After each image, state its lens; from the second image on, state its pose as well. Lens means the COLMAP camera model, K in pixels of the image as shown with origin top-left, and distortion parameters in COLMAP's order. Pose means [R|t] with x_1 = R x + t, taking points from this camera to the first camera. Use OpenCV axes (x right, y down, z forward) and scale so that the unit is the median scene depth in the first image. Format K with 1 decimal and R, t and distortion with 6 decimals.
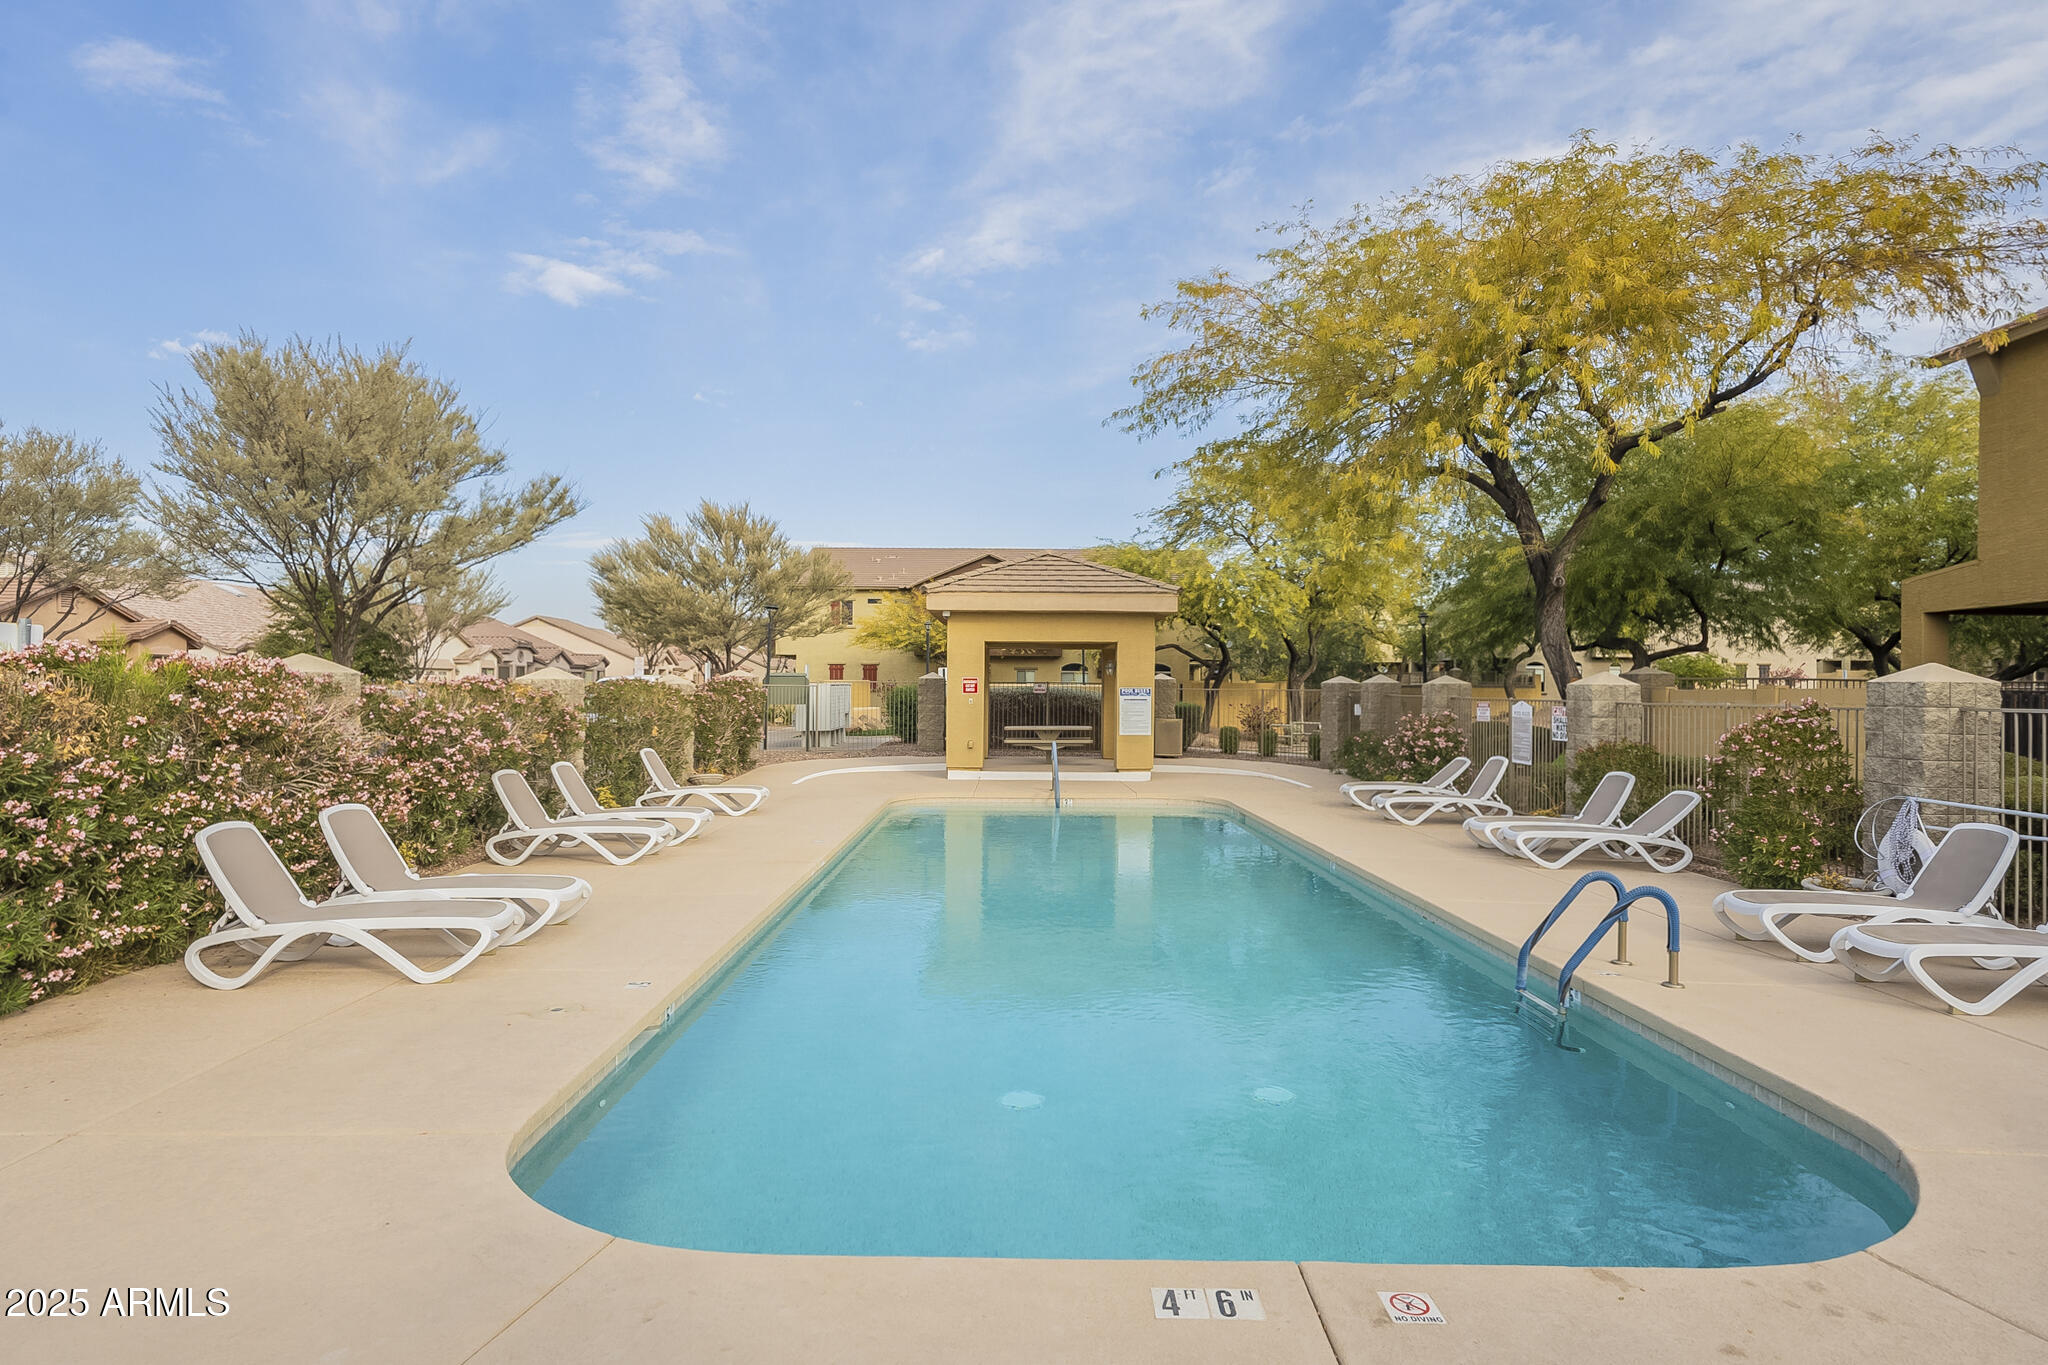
lens RADIAL K [[1087.3, 0, 1008.2], [0, 1087.3, 686.6], [0, 0, 1]] dist [-0.006319, -0.001227]
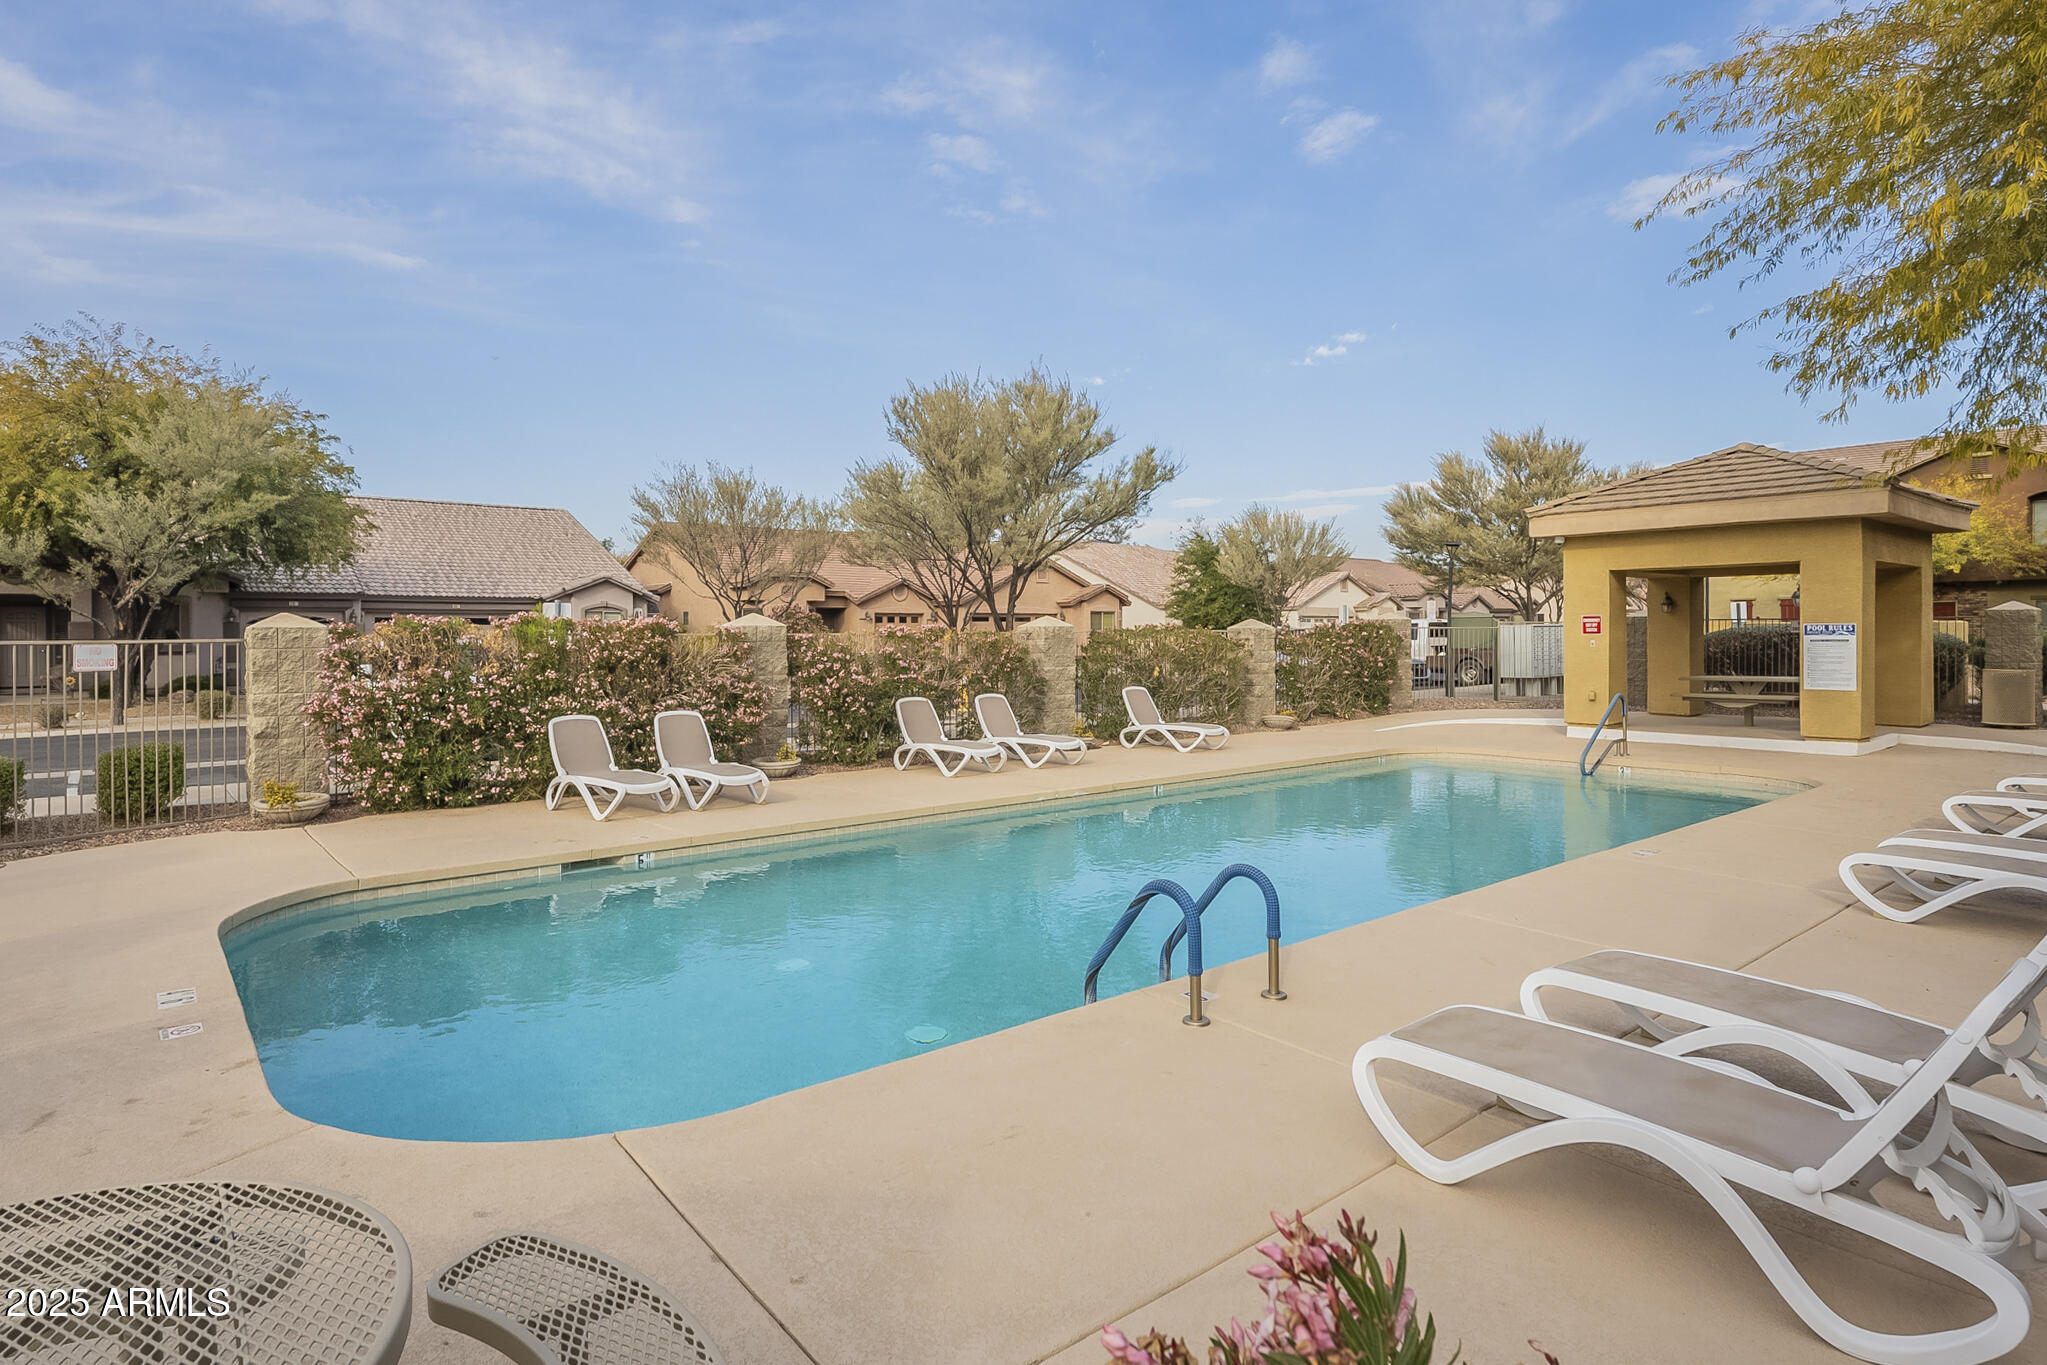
lens RADIAL K [[1086.7, 0, 1008.8], [0, 1086.7, 672.9], [0, 0, 1]] dist [-0.006319, -0.001227]
pose [[0.642606, 0.016635, -0.766016, 0.316179], [0.012794, 0.999392, 0.032436, 0.002973], [0.766090, -0.030644, 0.642003, 0.125632]]
